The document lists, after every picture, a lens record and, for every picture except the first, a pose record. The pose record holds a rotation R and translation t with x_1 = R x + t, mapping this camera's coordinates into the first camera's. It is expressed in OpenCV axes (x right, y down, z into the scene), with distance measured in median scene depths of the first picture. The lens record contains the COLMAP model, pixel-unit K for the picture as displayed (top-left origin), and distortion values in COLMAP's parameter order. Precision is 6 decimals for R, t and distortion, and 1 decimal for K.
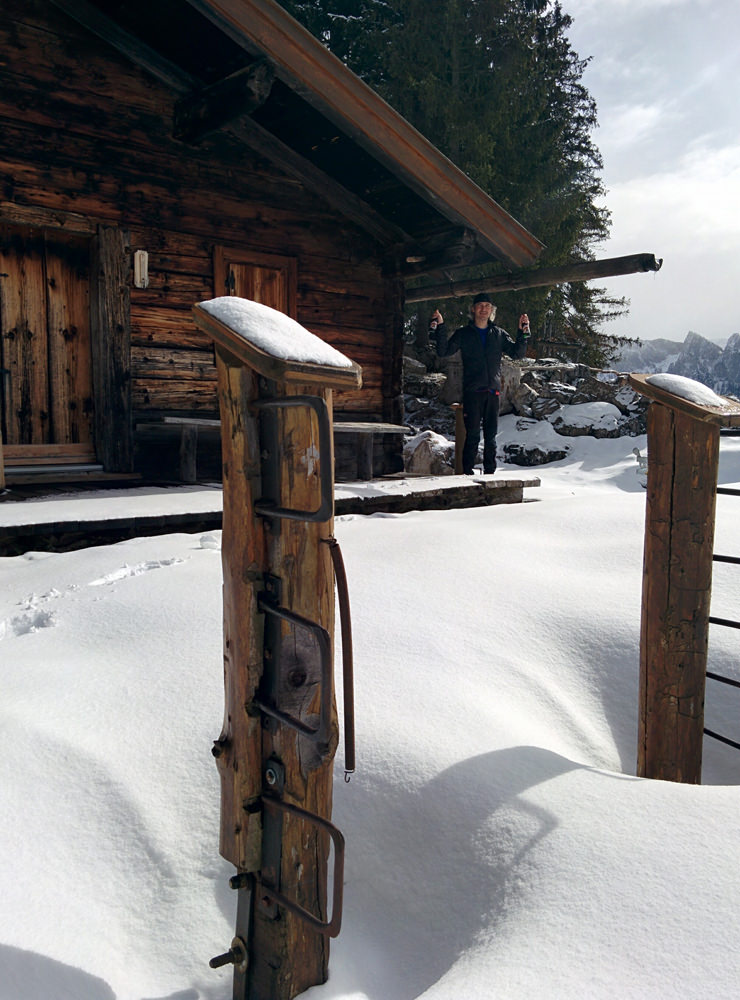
lens RADIAL K [[891.6, 0, 372.7], [0, 891.6, 511.7], [0, 0, 1]] dist [0.108568, -0.133216]
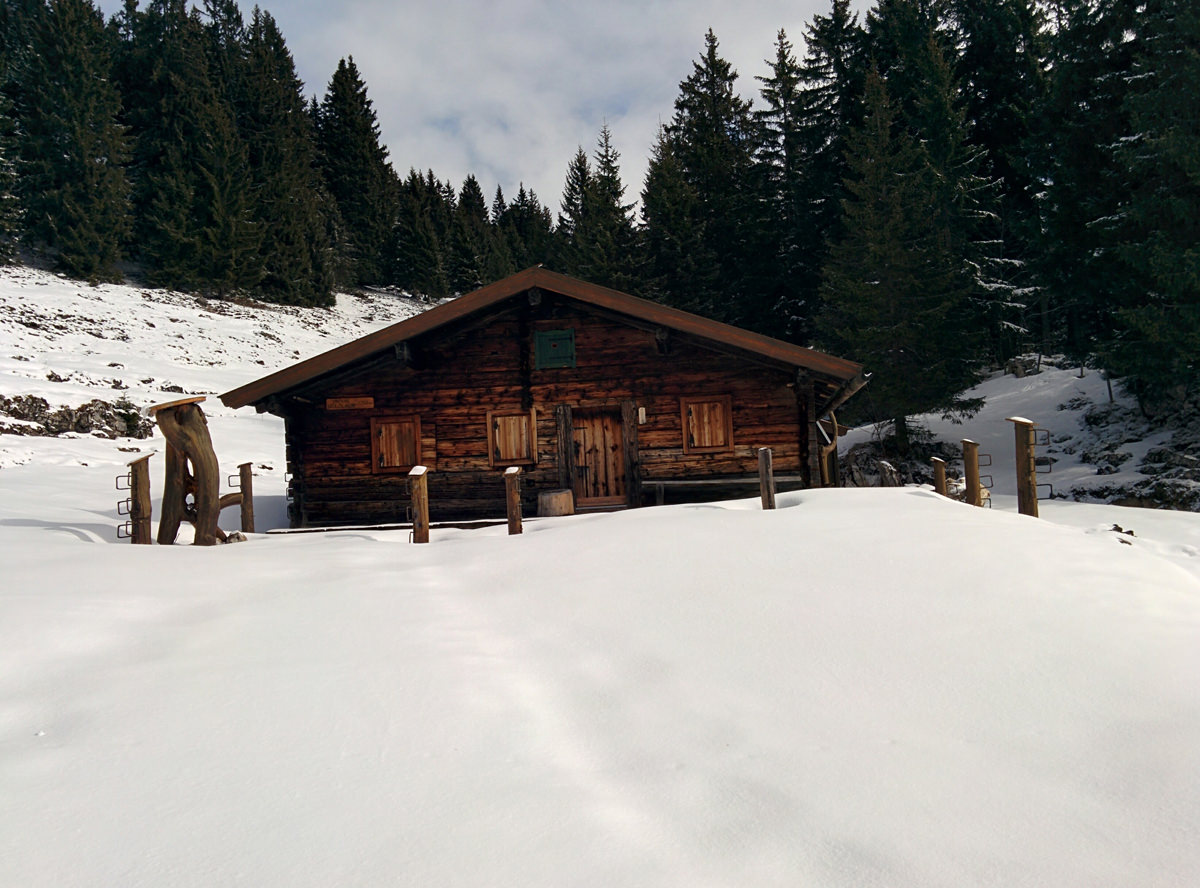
lens RADIAL K [[1077.1, 0, 600.0], [0, 1077.1, 444.0], [0, 0, 1]] dist [0.109077, -0.162214]
pose [[0.682490, -0.091787, -0.725109, 1.573622], [-0.020076, 0.989355, -0.144132, 0.180997], [0.730619, 0.112926, 0.673382, -0.836873]]
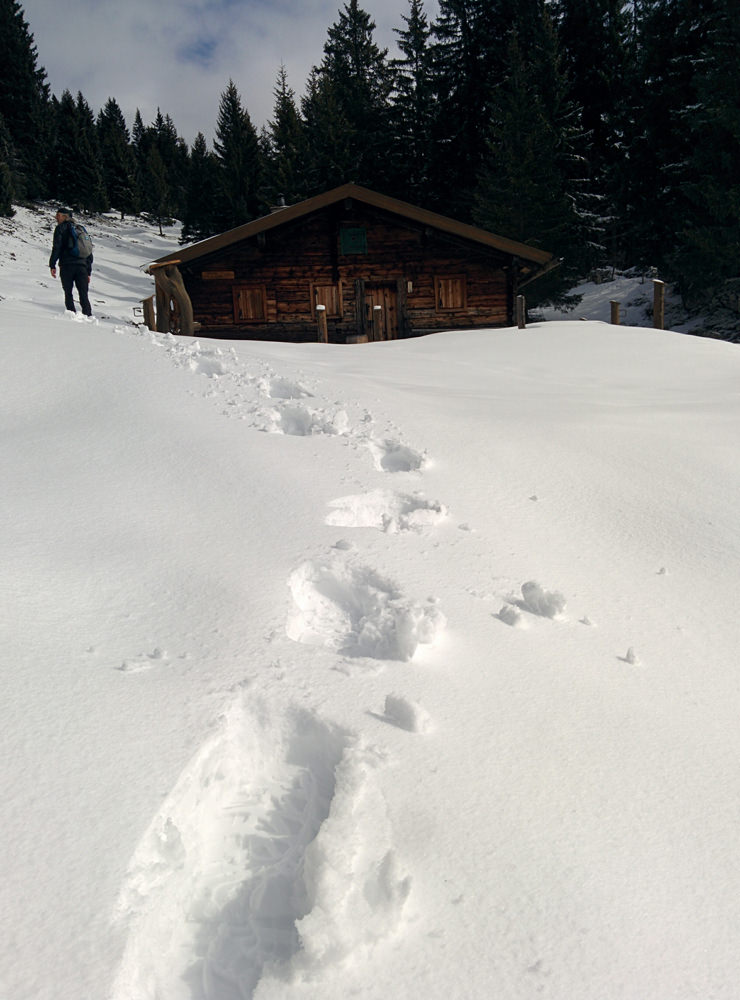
lens RADIAL K [[902.6, 0, 373.1], [0, 902.6, 512.6], [0, 0, 1]] dist [0.093121, -0.124663]
pose [[0.792917, 0.019006, -0.609033, 1.753048], [-0.003146, 0.999628, 0.027099, 0.496179], [0.609322, -0.019572, 0.792681, -1.840073]]
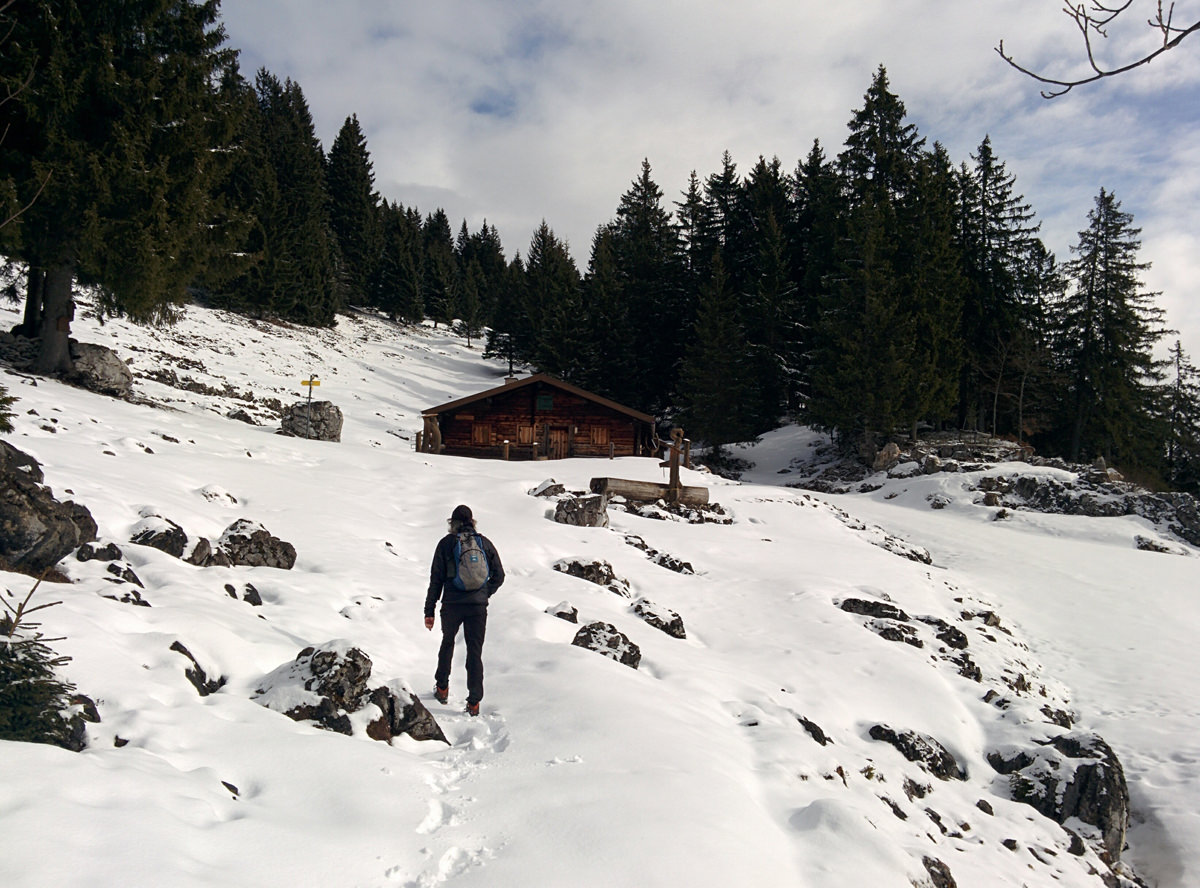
lens RADIAL K [[1069.9, 0, 610.3], [0, 1069.9, 450.9], [0, 0, 1]] dist [0.108568, -0.133216]
pose [[0.737577, -0.046080, -0.673689, 4.544212], [-0.083149, 0.983879, -0.158331, 0.933951], [0.670124, 0.172798, 0.721855, -3.805230]]
